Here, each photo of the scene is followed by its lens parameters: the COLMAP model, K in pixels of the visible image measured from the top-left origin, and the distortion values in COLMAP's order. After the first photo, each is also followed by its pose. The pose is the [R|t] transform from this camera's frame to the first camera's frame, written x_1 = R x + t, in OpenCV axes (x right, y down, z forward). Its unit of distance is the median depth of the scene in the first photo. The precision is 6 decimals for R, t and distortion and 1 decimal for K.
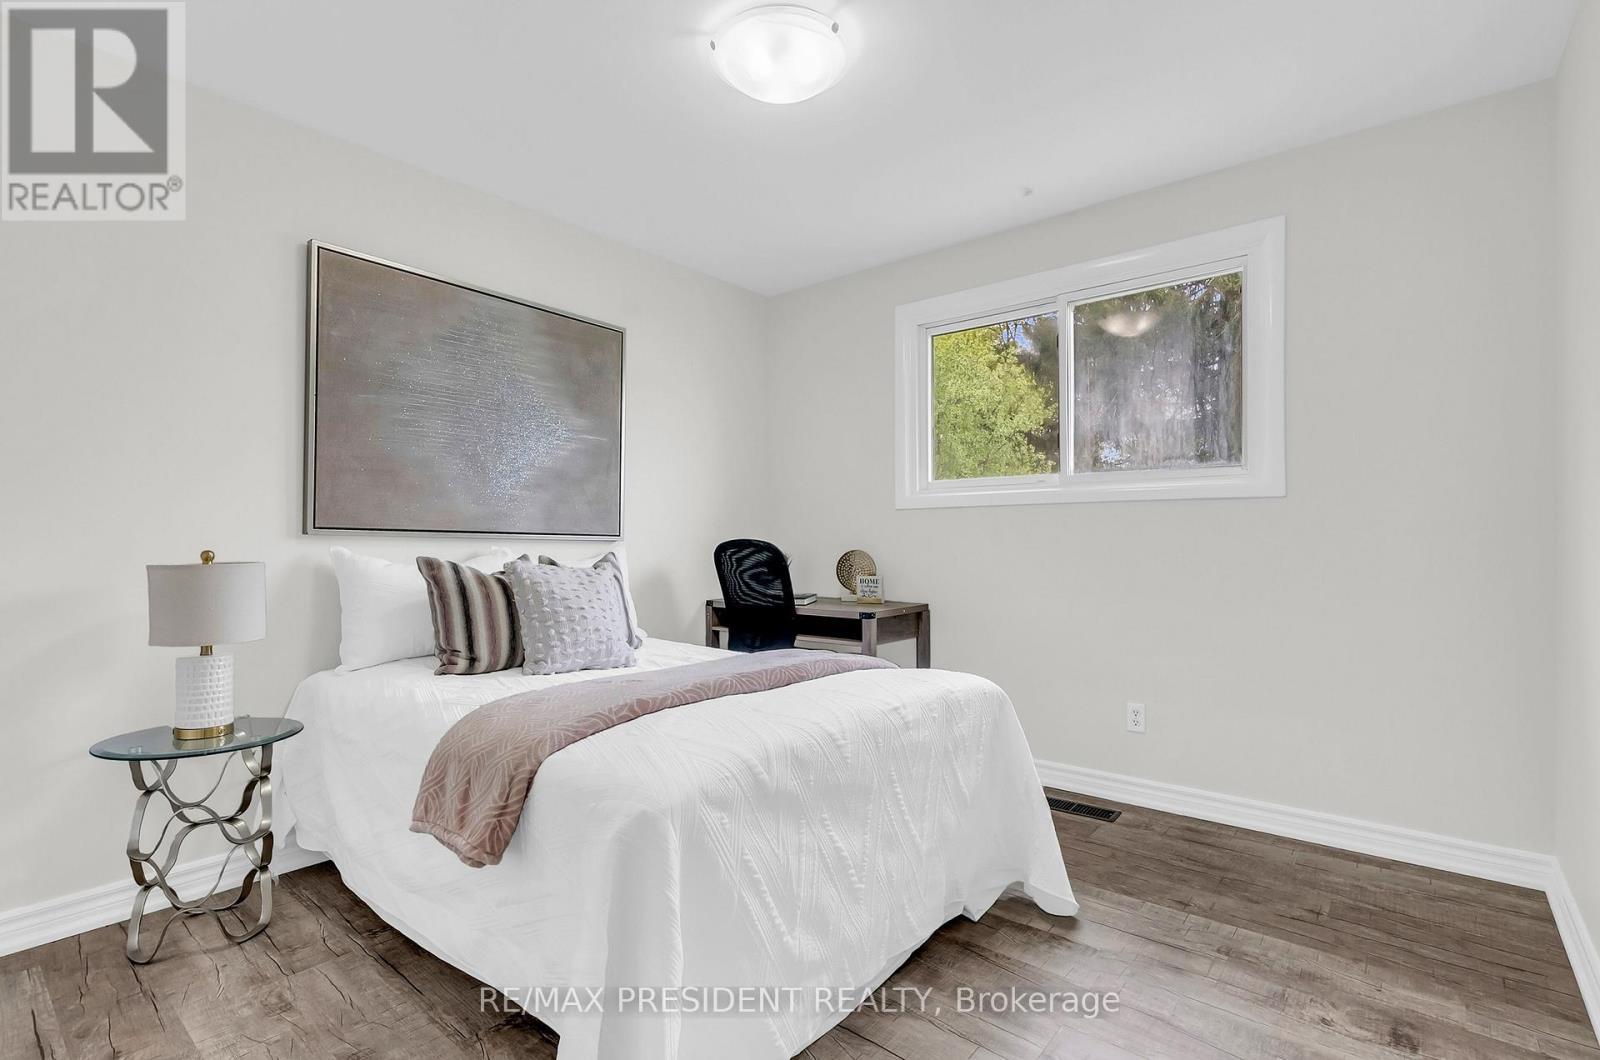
lens RADIAL K [[737.1, 0, 807.6], [0, 737.1, 528.4], [0, 0, 1]] dist [-0.003739, 0.001391]
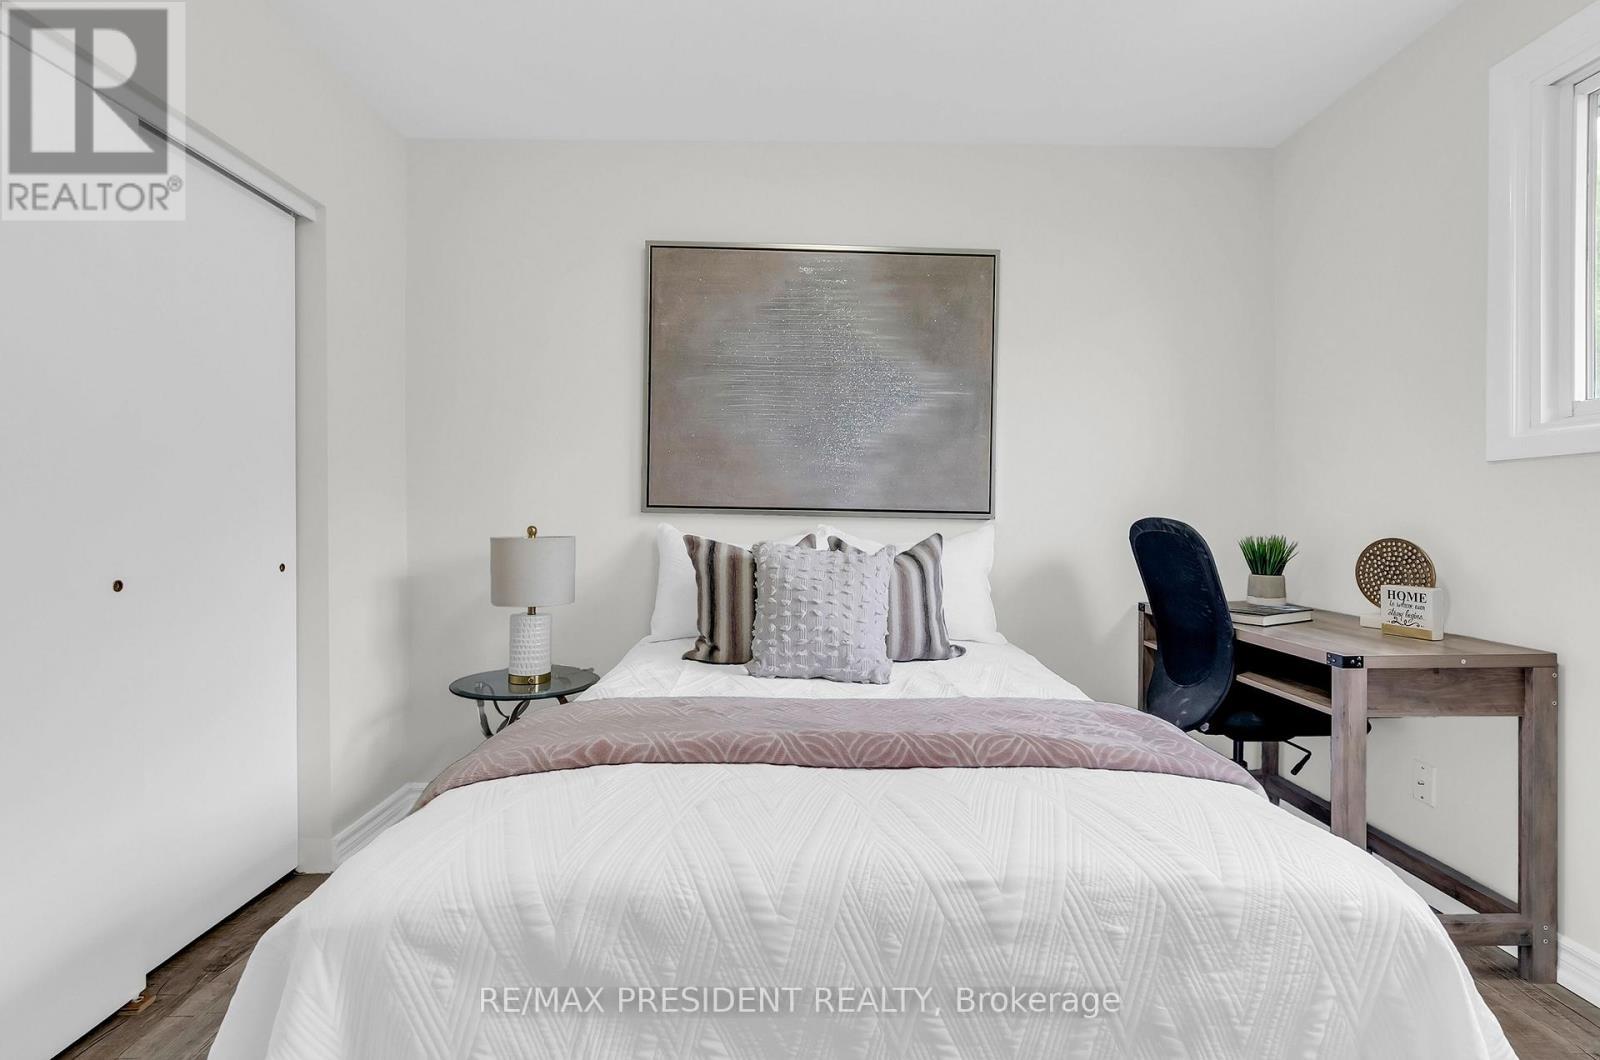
lens RADIAL K [[735.2, 0, 816.5], [0, 735.2, 512.1], [0, 0, 1]] dist [-0.004765, 0.000557]
pose [[0.651157, -0.000939, -0.758942, 0.310274], [0.009963, 0.999924, 0.007311, 0.002486], [0.758878, -0.012321, 0.651117, 0.472168]]
